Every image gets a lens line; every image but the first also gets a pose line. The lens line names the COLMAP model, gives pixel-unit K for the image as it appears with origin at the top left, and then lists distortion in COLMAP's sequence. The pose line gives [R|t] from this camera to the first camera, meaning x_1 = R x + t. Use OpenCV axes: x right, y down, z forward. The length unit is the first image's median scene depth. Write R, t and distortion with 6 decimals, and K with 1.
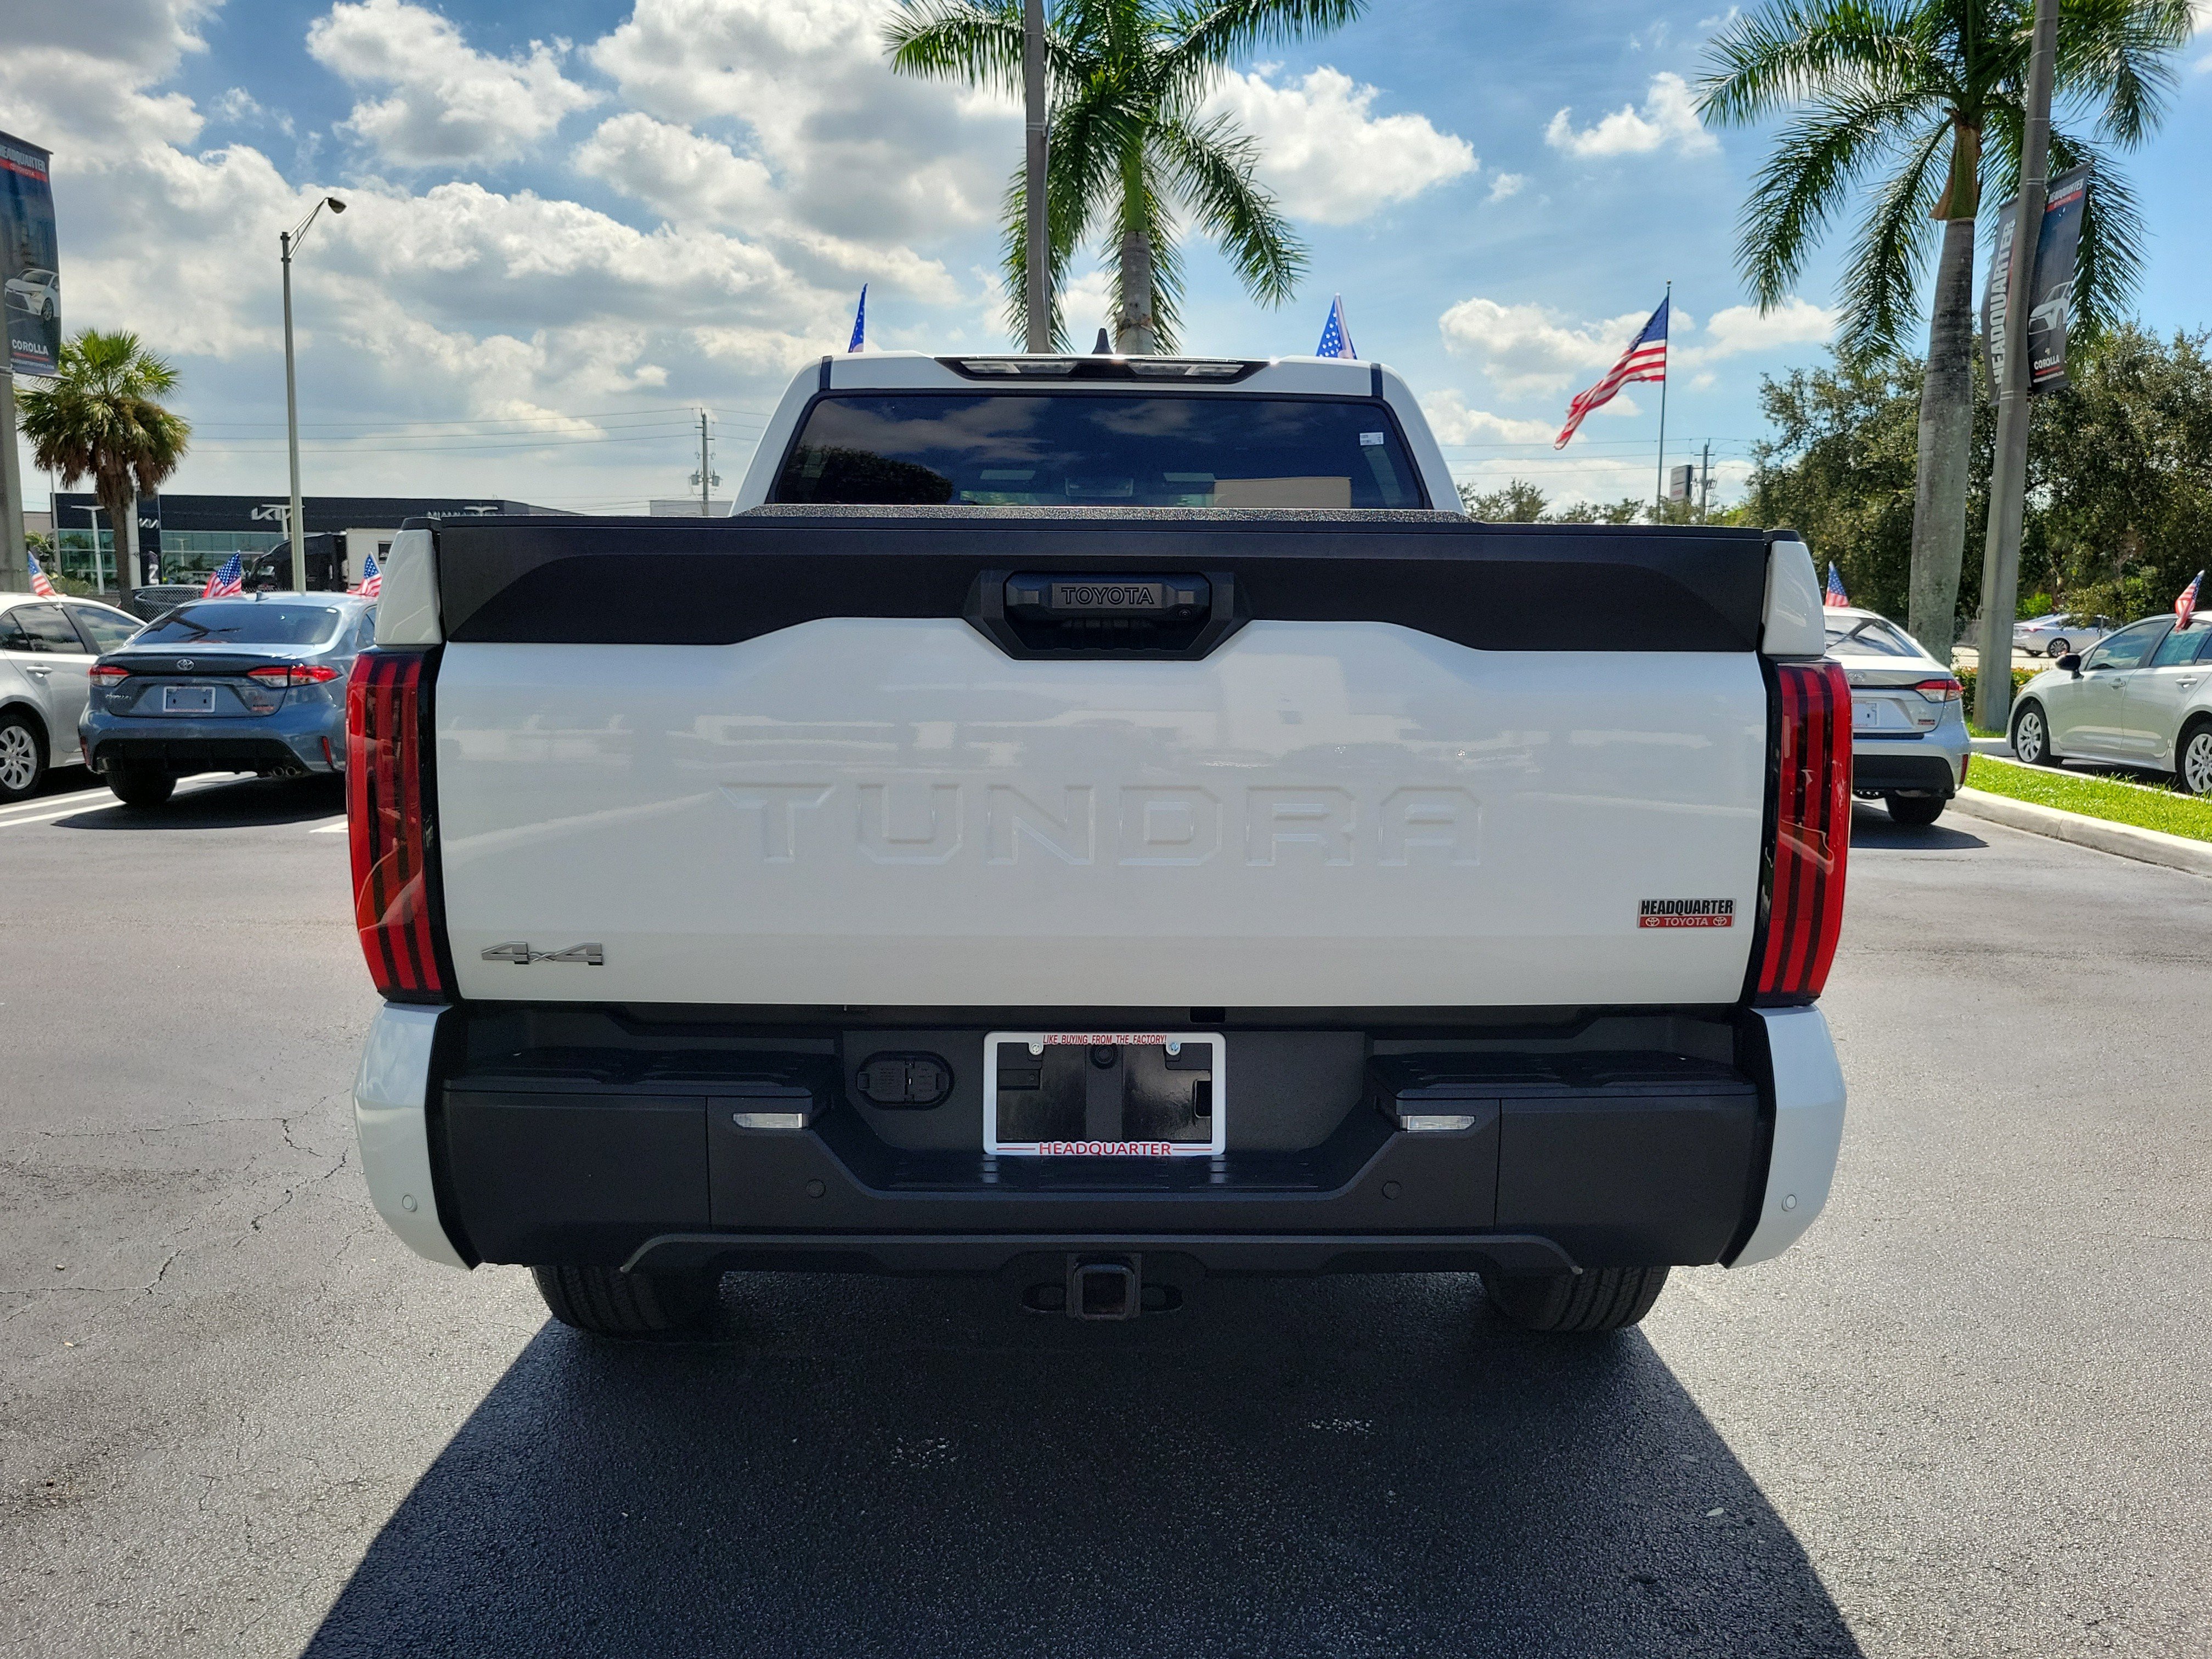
lens RADIAL K [[1814.2, 0, 1106.0], [0, 1814.2, 829.5], [0, 0, 1]] dist [0.024117, -0.000534]
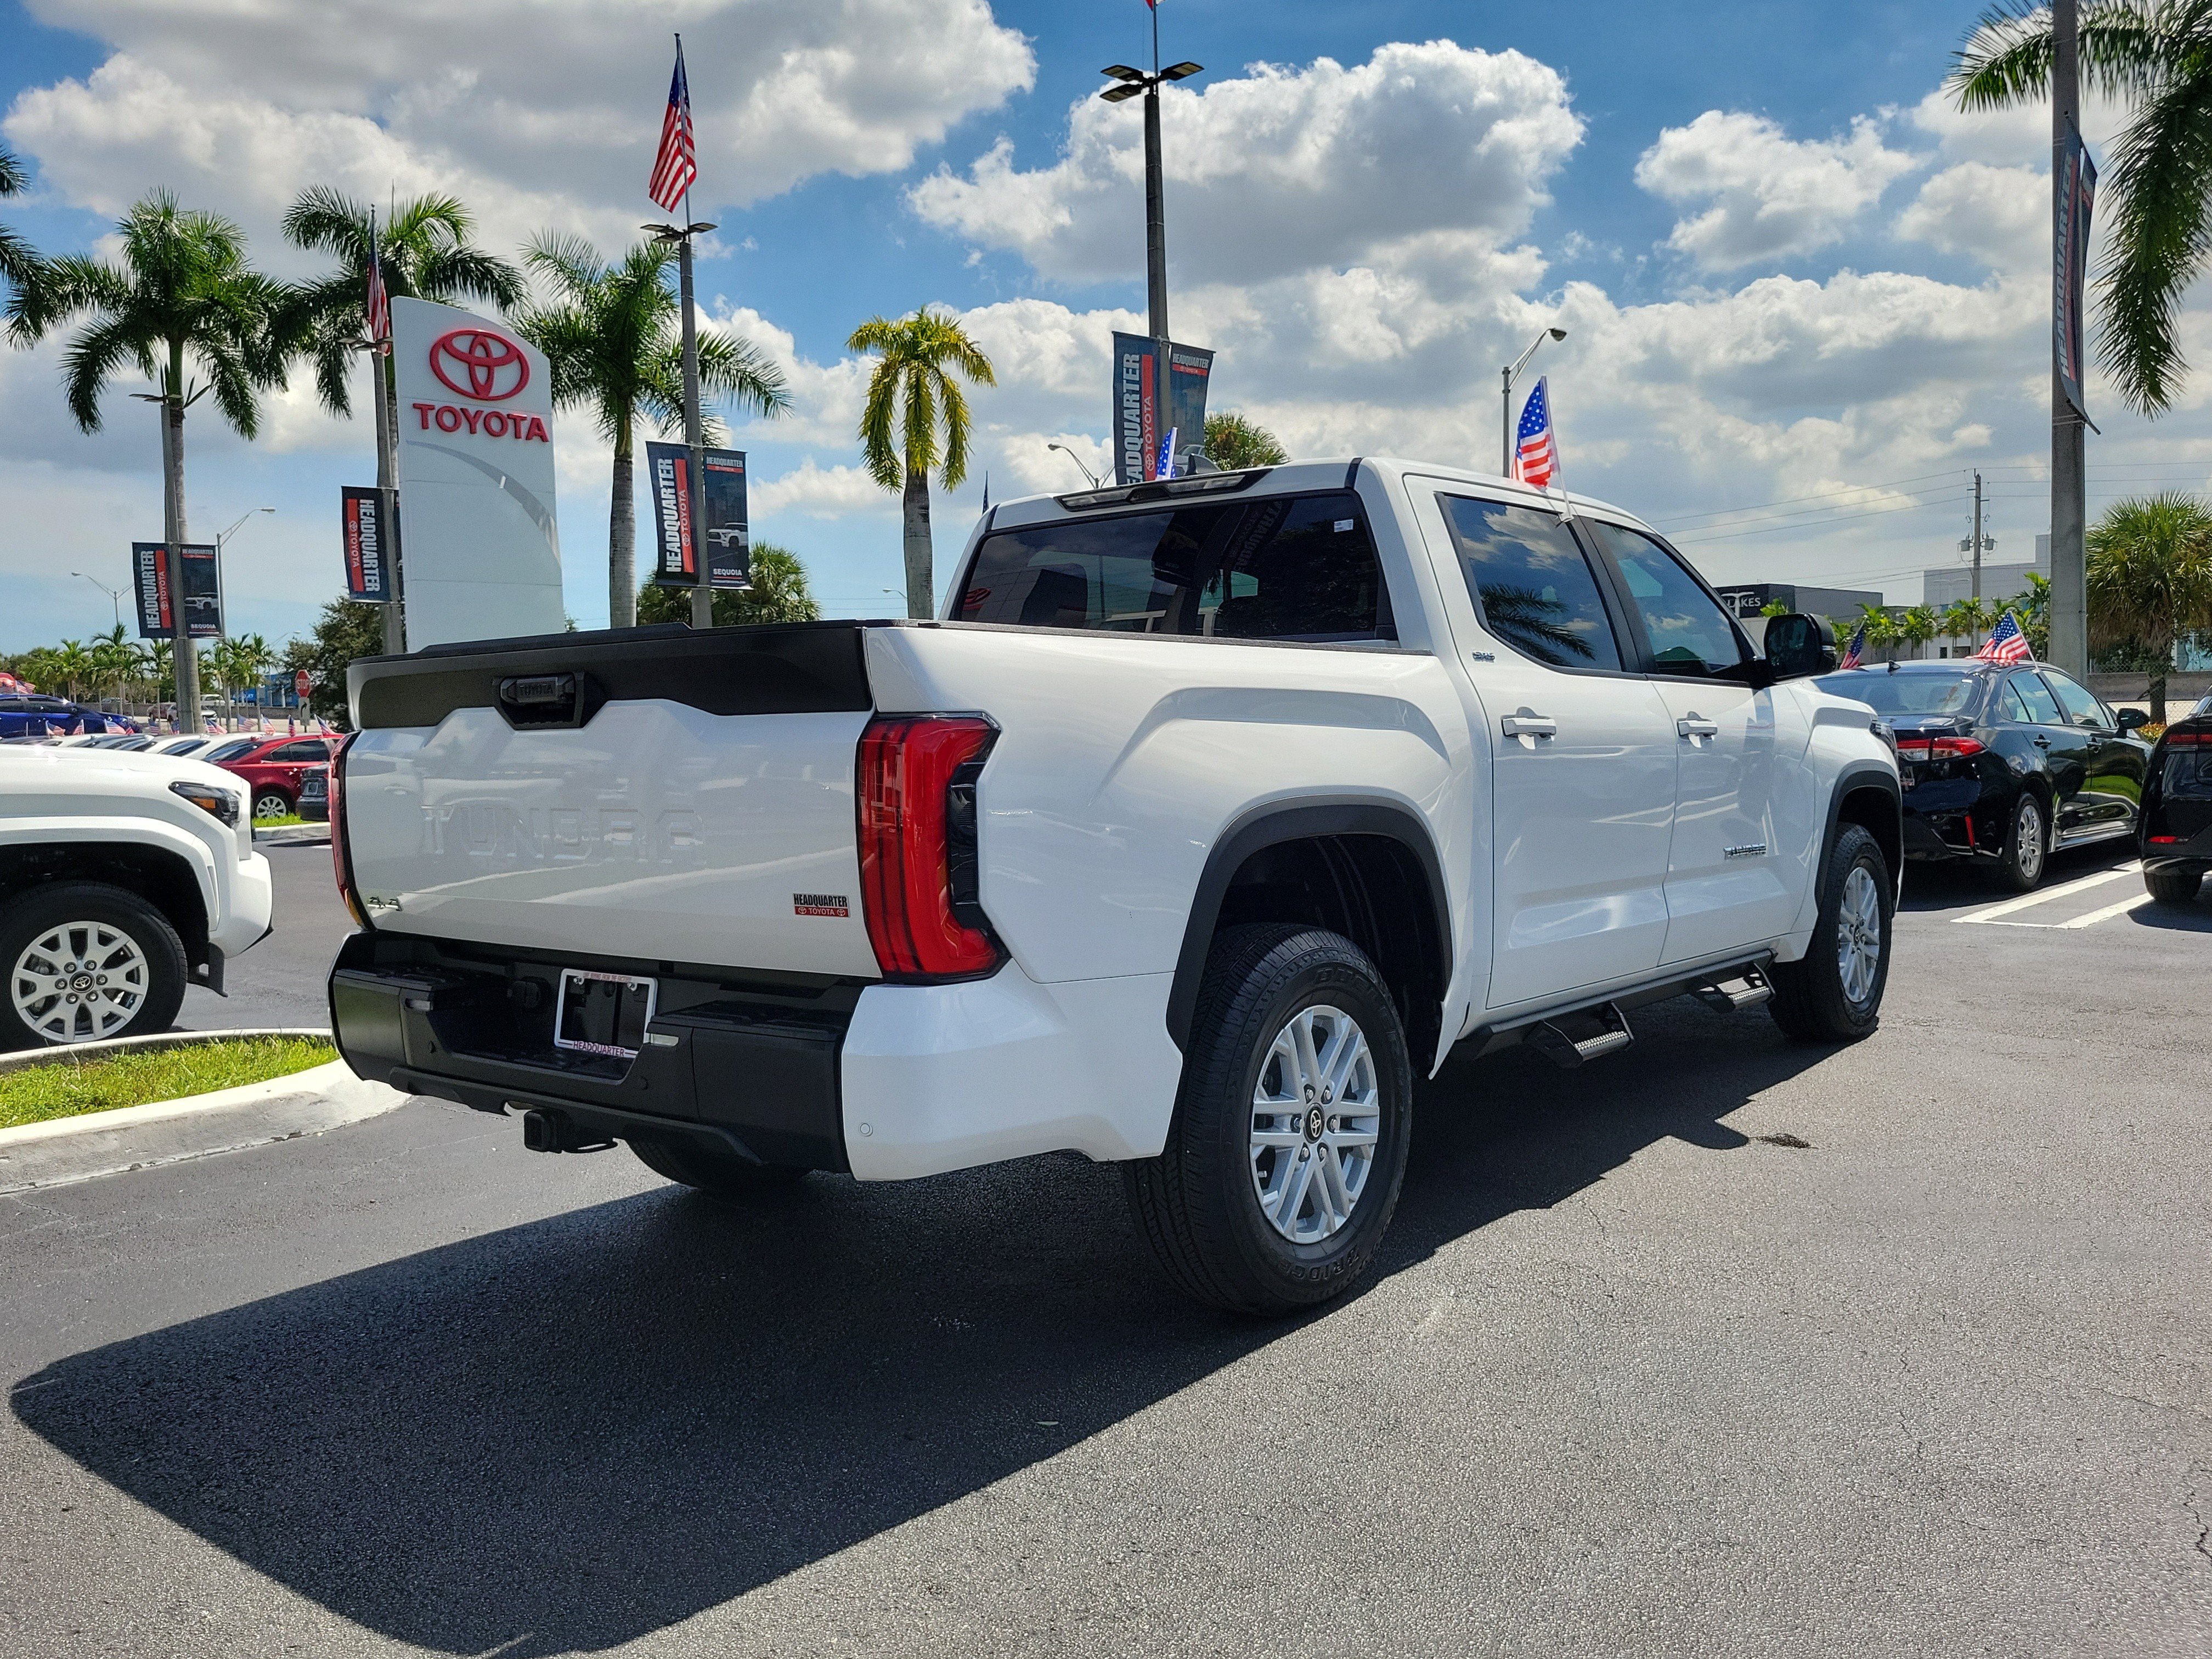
lens RADIAL K [[1764.7, 0, 1066.4], [0, 1764.7, 847.1], [0, 0, 1]] dist [0.040400, -0.006531]
pose [[0.762476, 0.016926, -0.646795, 0.725681], [-0.039203, 0.999030, -0.020072, 0.012300], [0.645828, 0.040661, 0.762400, 0.064310]]
